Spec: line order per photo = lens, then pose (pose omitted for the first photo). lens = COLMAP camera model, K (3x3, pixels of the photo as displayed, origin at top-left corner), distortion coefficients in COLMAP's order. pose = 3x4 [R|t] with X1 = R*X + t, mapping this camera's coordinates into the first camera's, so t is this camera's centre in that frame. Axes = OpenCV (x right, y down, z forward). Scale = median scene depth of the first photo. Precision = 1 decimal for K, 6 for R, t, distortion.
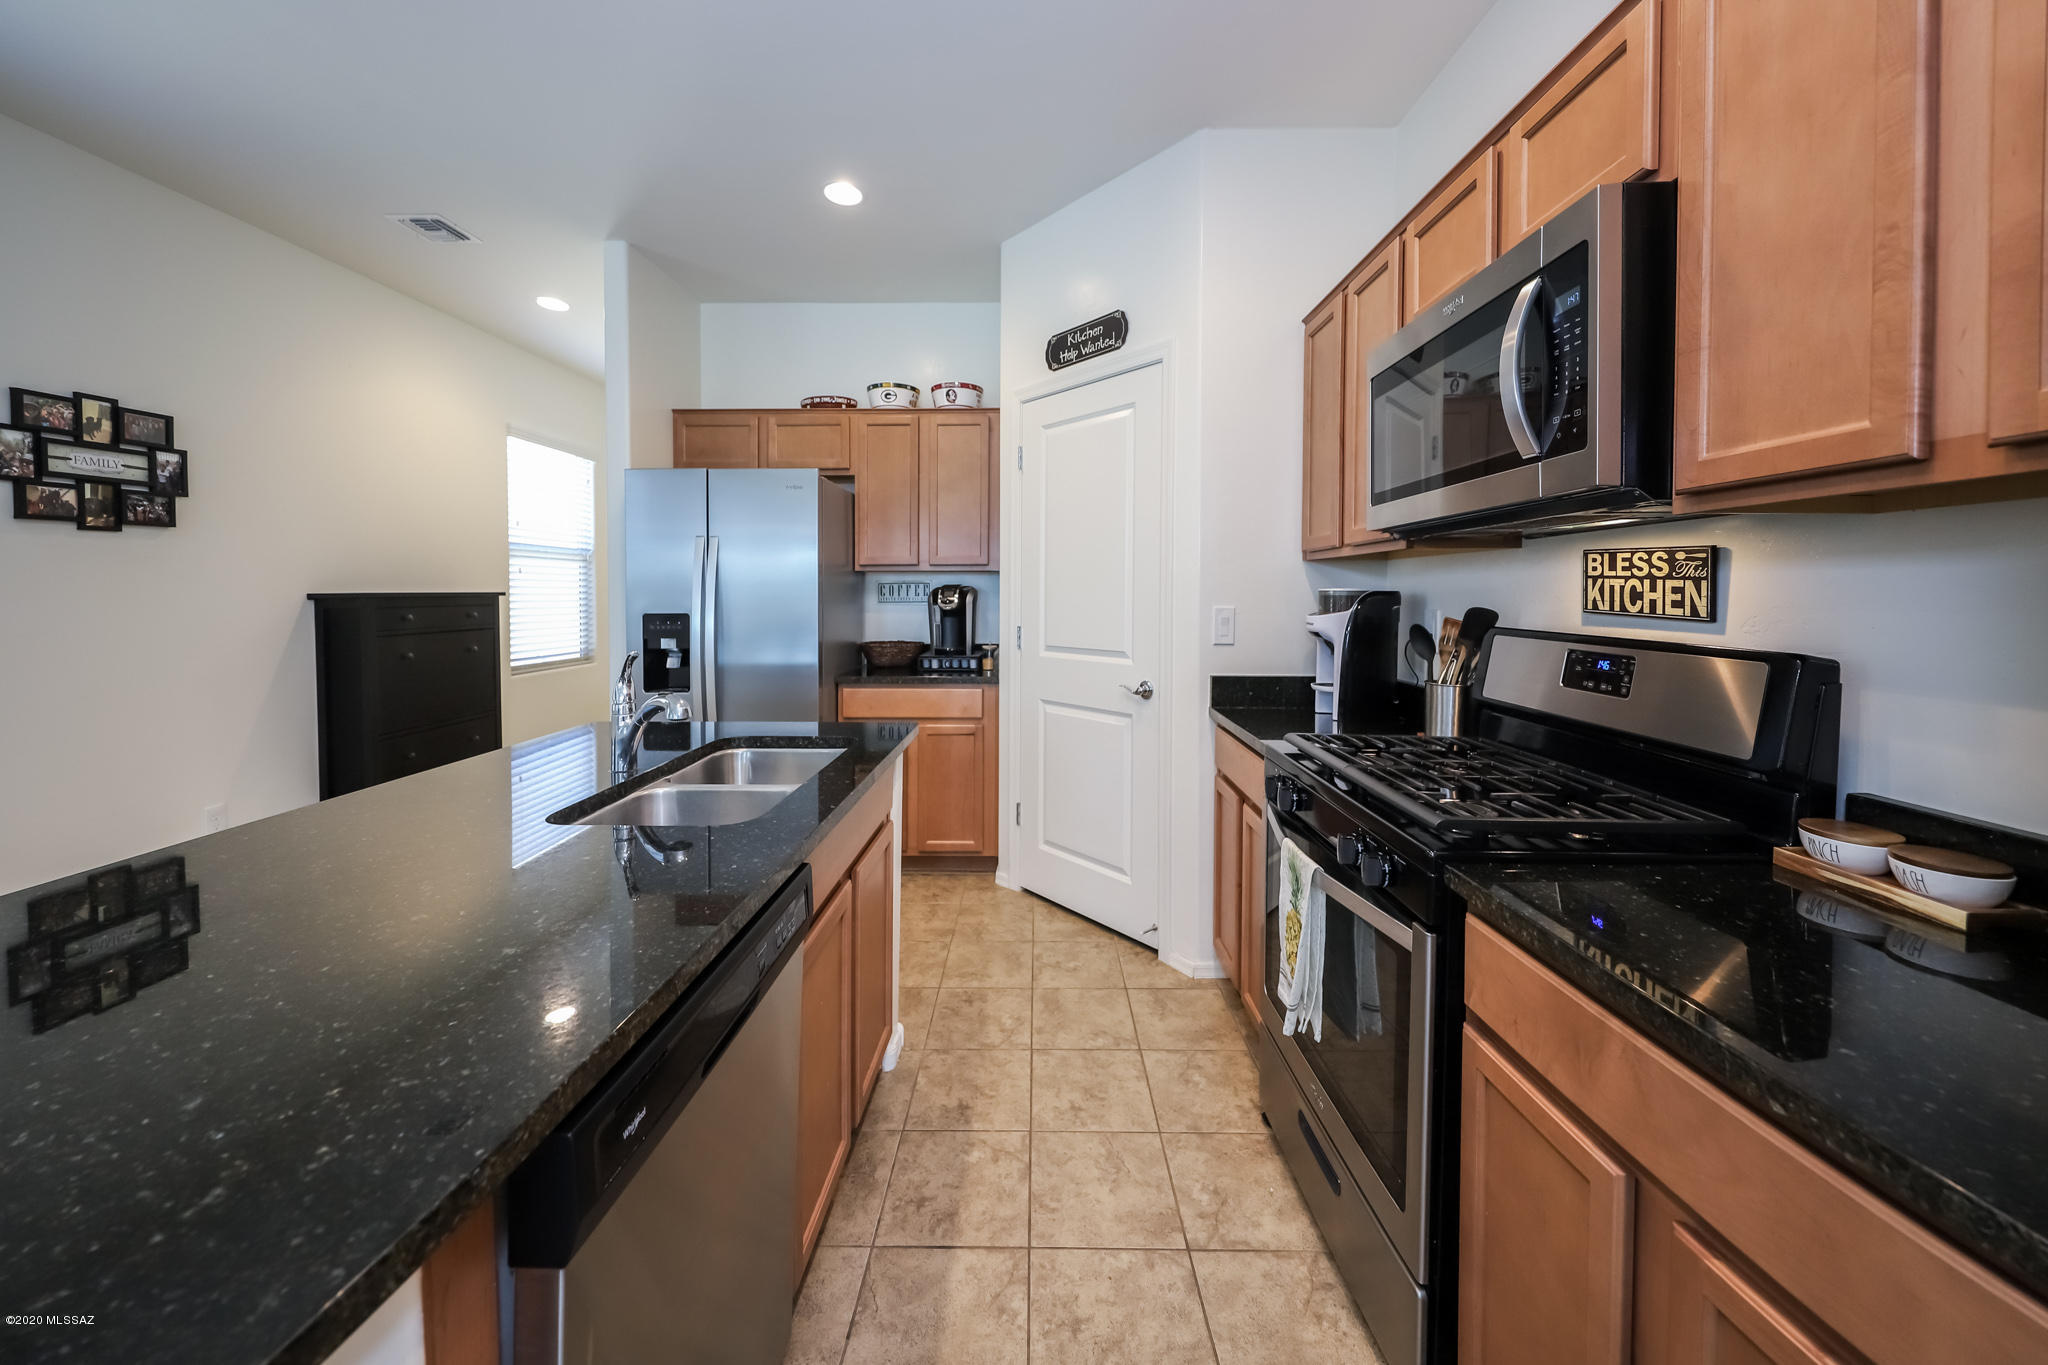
lens RADIAL K [[726.0, 0, 1002.4], [0, 726.0, 628.8], [0, 0, 1]] dist [-0.027084, 0.000006]
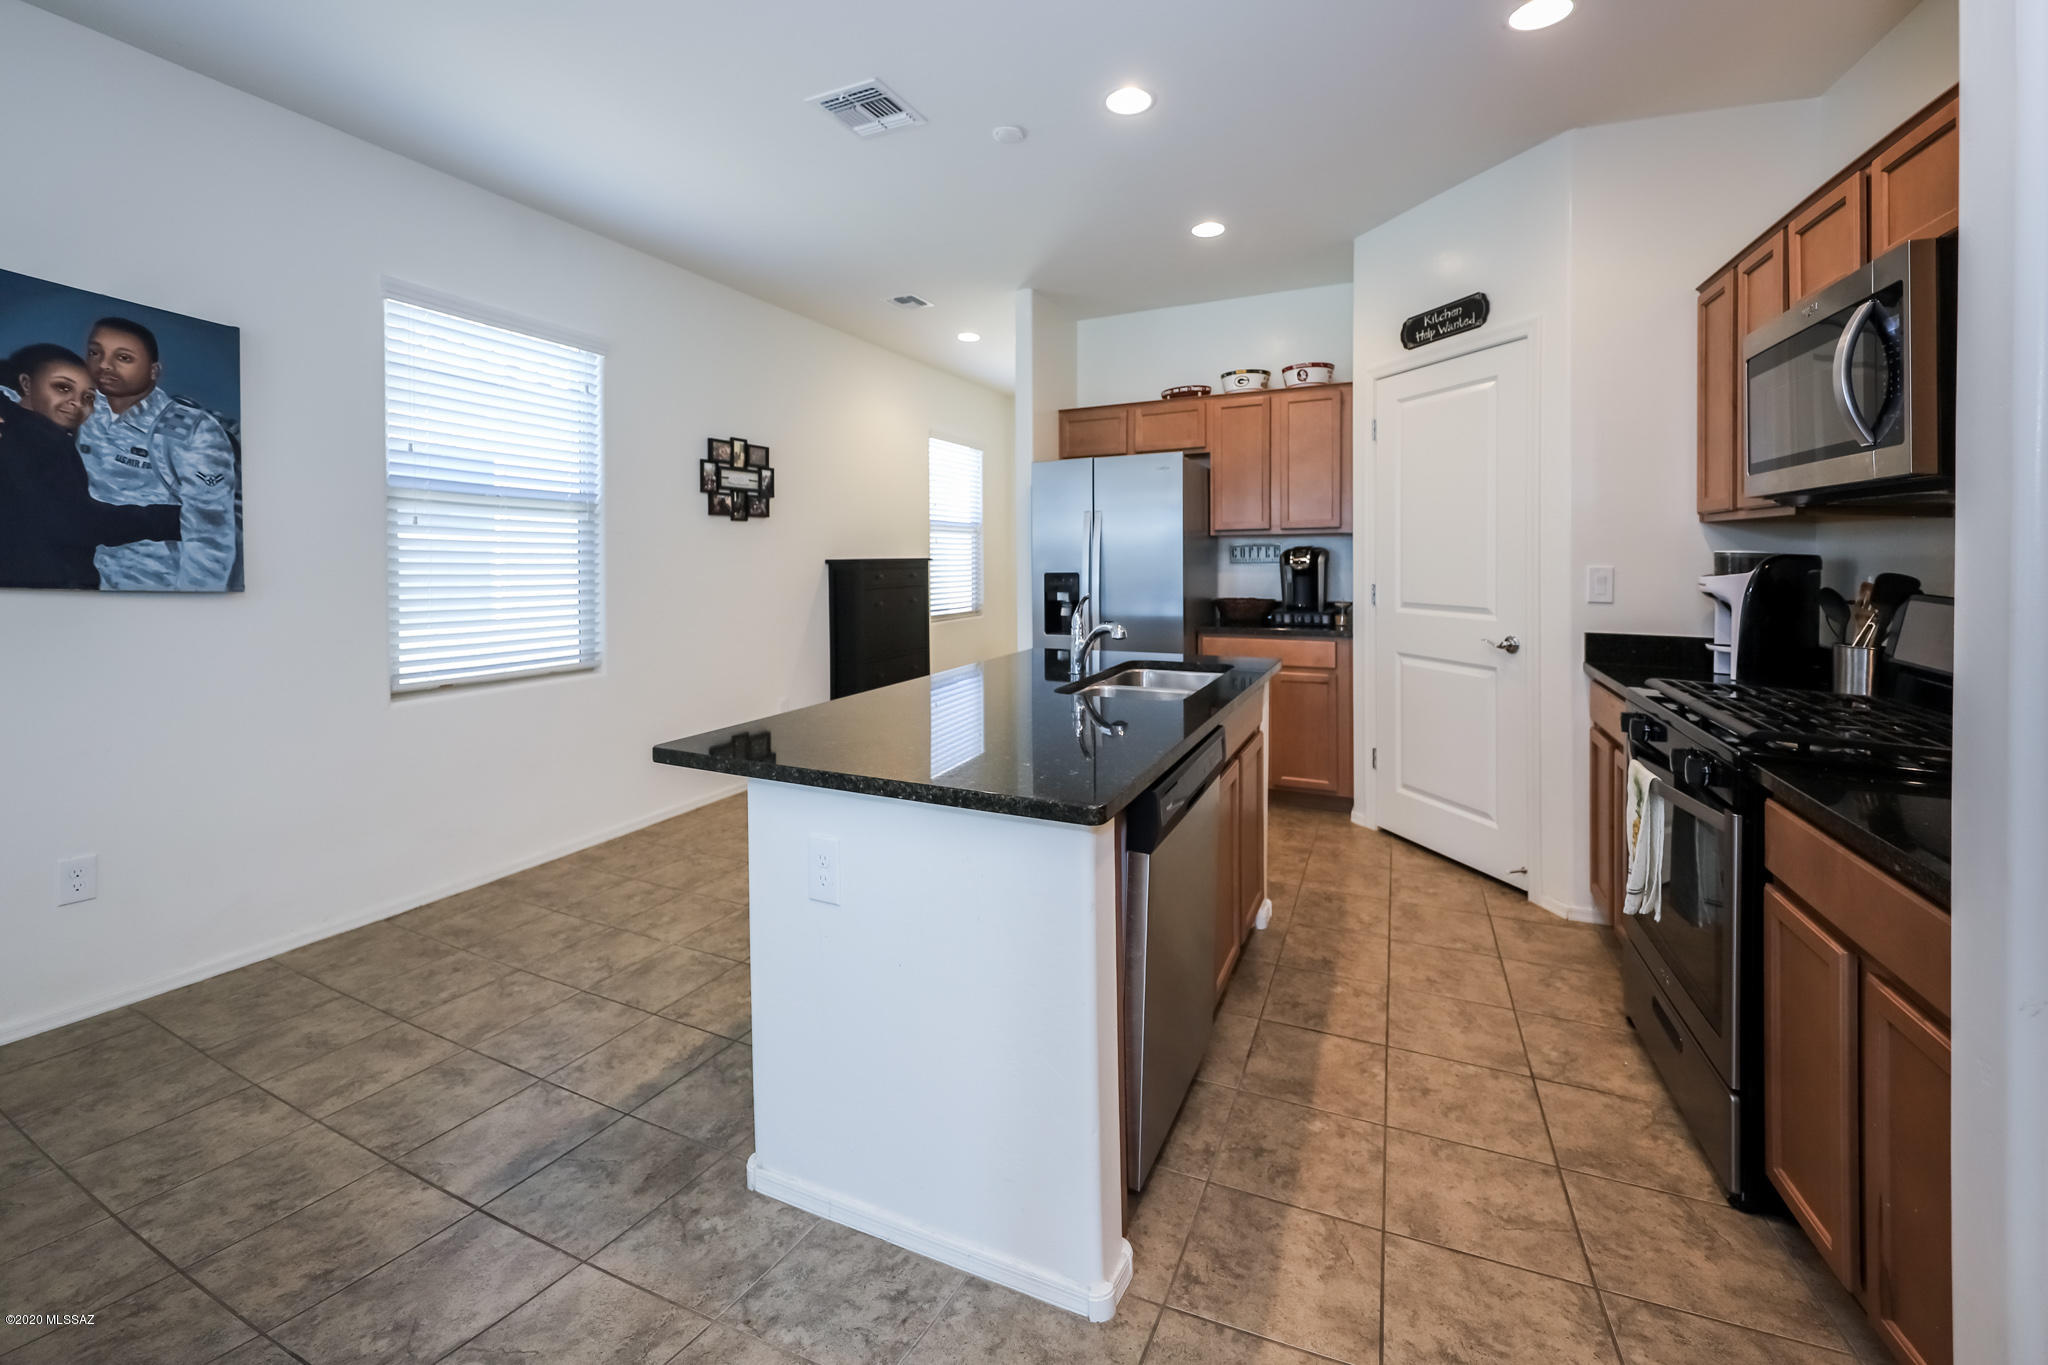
lens RADIAL K [[756.6, 0, 947.0], [0, 756.6, 560.8], [0, 0, 1]] dist [0.000429, -0.000061]
pose [[0.882332, -0.004796, -0.470602, -0.011267], [-0.012059, 0.999389, -0.032794, 0.007148], [0.470472, 0.034610, 0.881736, -0.410139]]
